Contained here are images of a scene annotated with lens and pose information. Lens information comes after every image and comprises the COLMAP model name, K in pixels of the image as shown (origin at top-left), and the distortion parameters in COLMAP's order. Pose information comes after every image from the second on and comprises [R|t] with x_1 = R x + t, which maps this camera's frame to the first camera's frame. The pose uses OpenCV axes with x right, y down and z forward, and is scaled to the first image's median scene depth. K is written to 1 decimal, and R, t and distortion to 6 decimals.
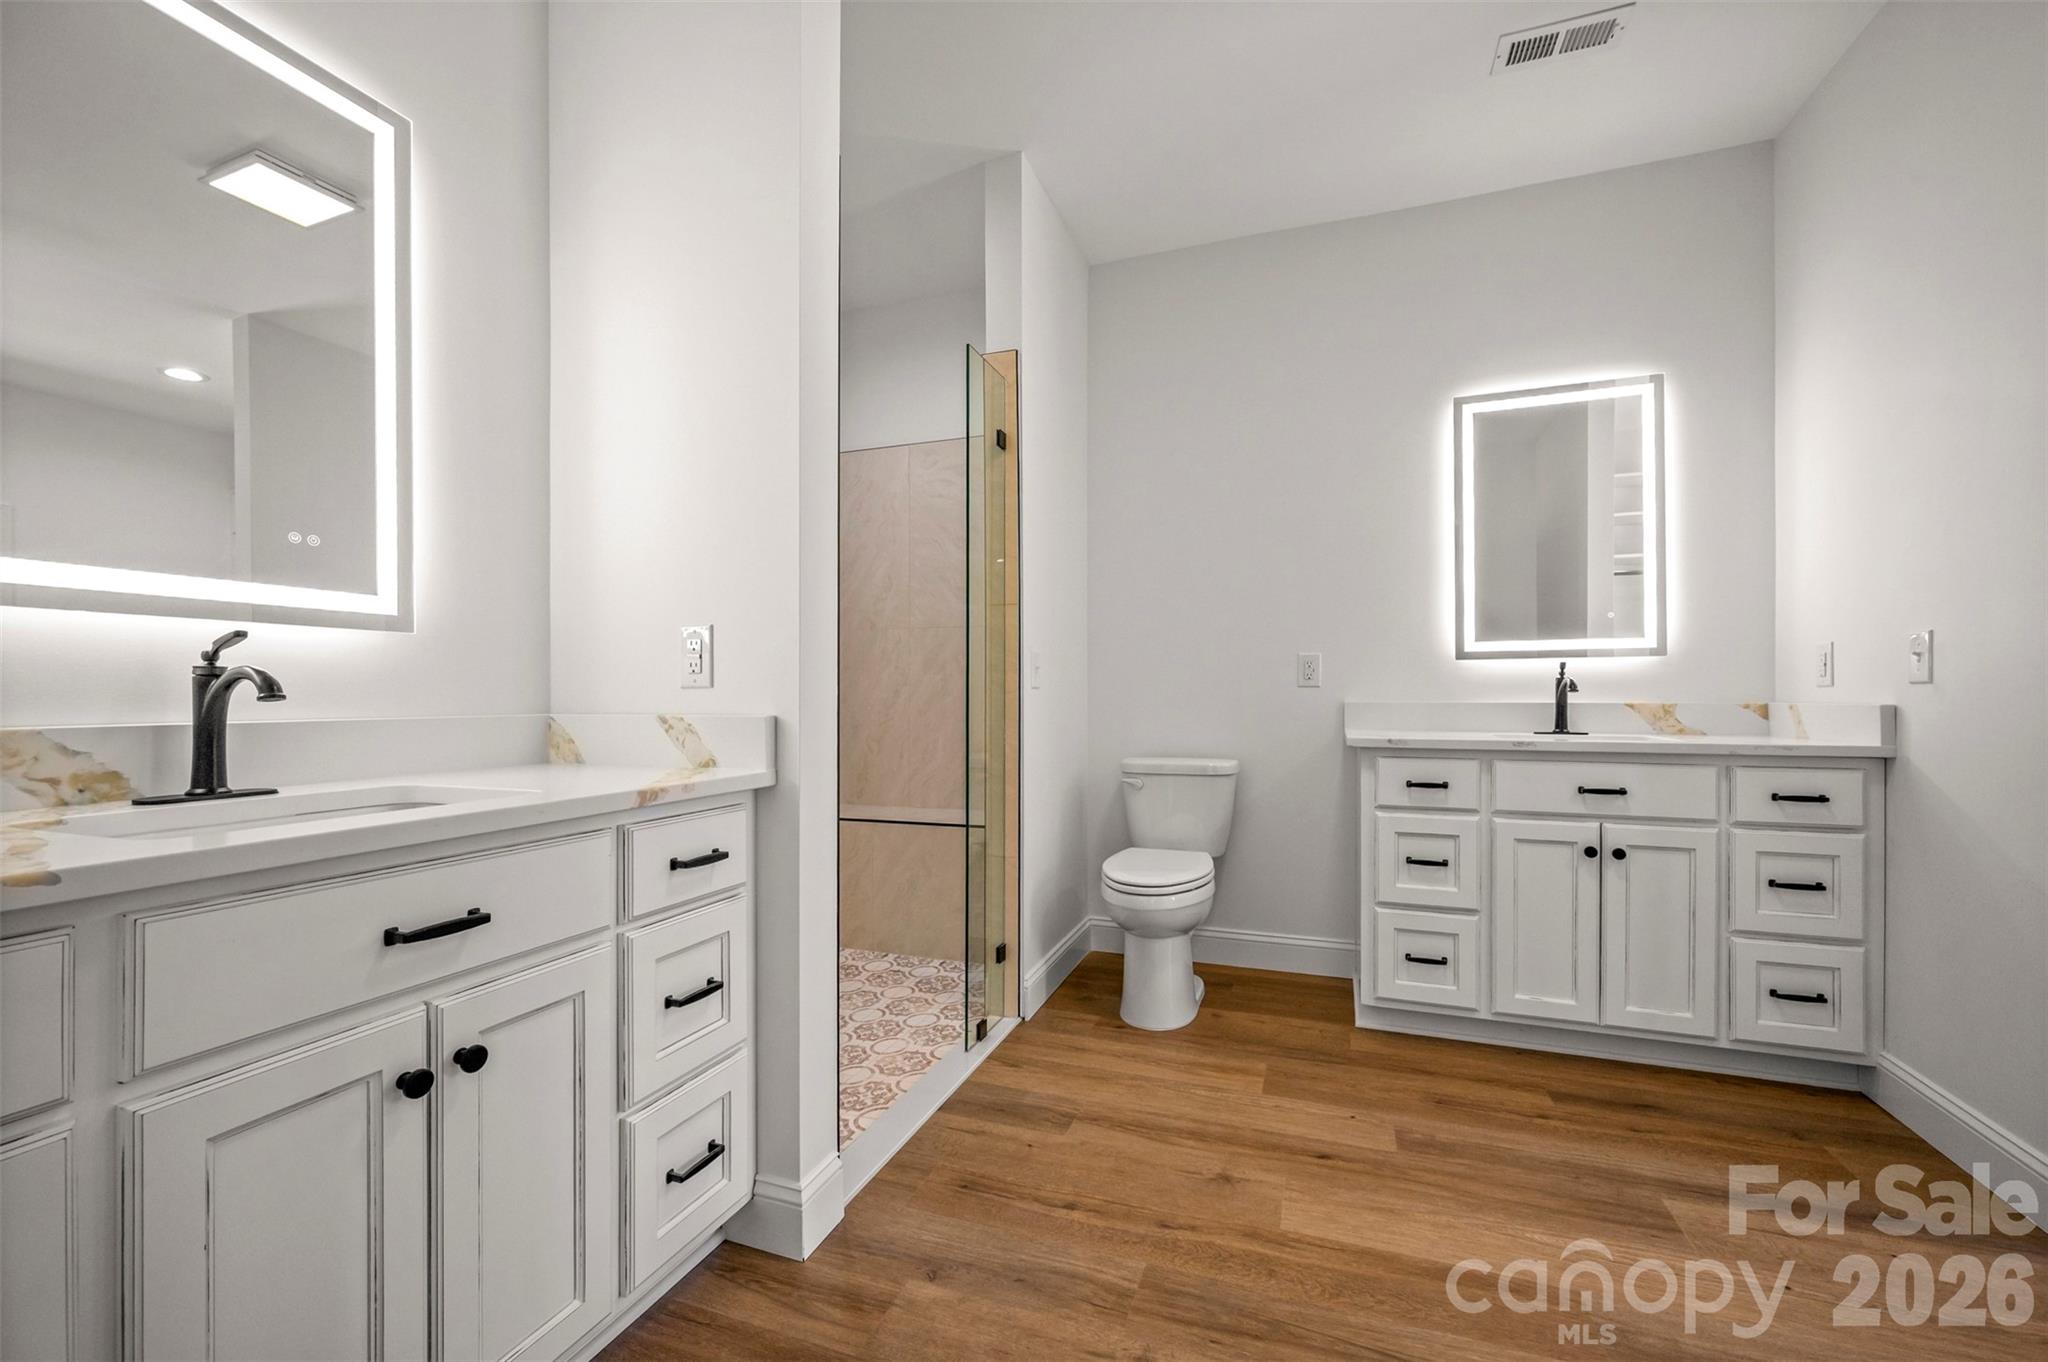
lens RADIAL K [[839.8, 0, 1032.8], [0, 839.8, 688.5], [0, 0, 1]] dist [-0.003428, -0.000369]
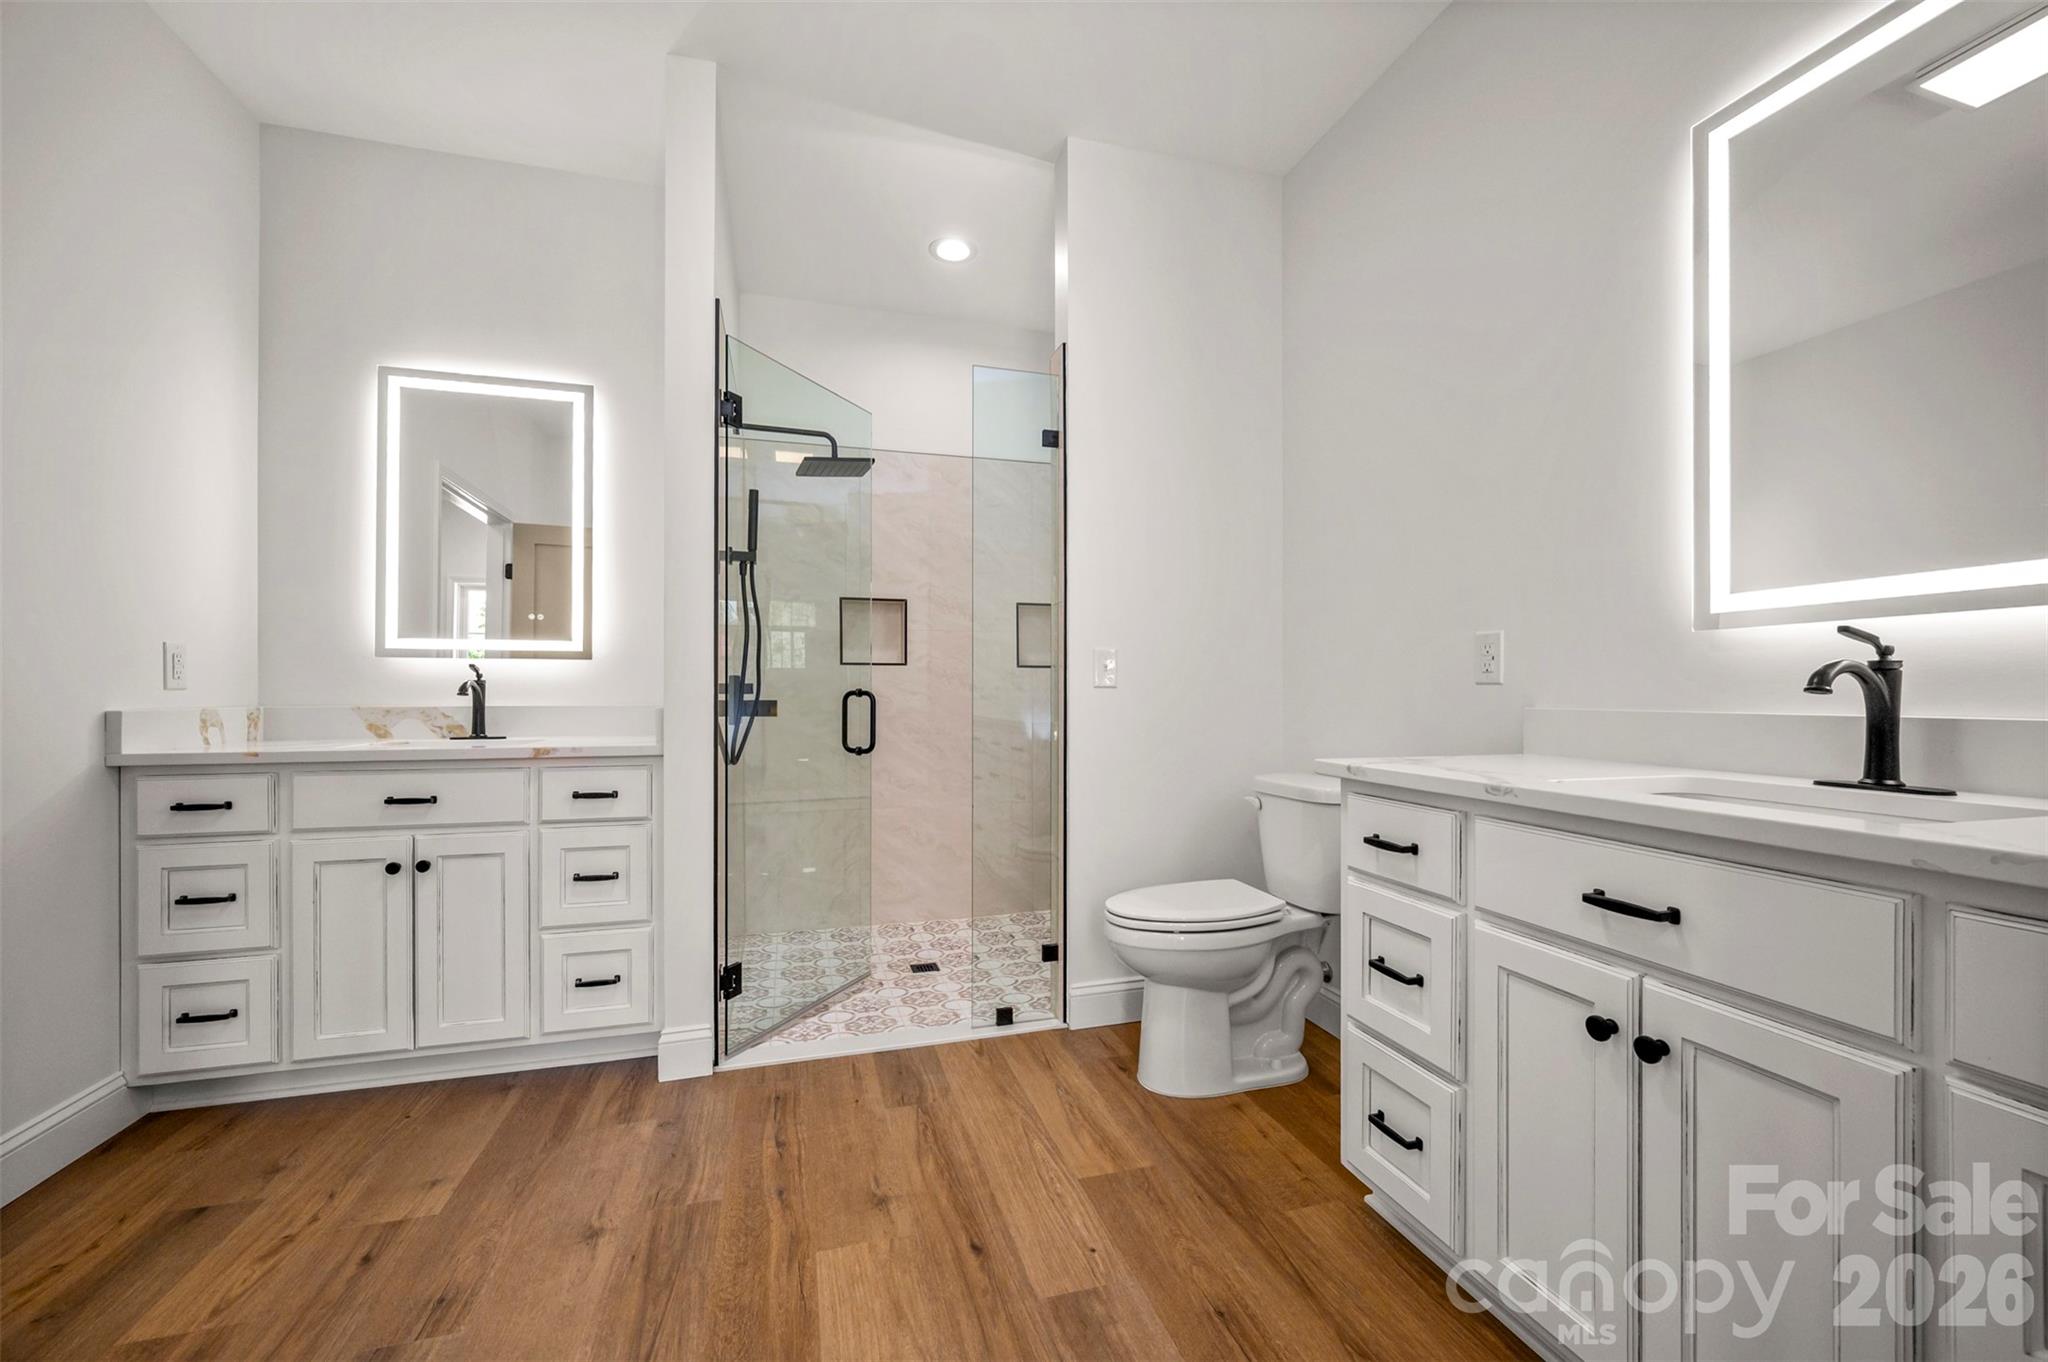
lens RADIAL K [[839.8, 0, 1033.0], [0, 839.8, 686.2], [0, 0, 1]] dist [-0.003428, -0.000369]
pose [[0.580171, -0.002881, -0.814490, 1.006506], [0.004845, 0.999988, -0.000086, -0.001811], [0.814480, -0.003896, 0.580178, 0.533789]]
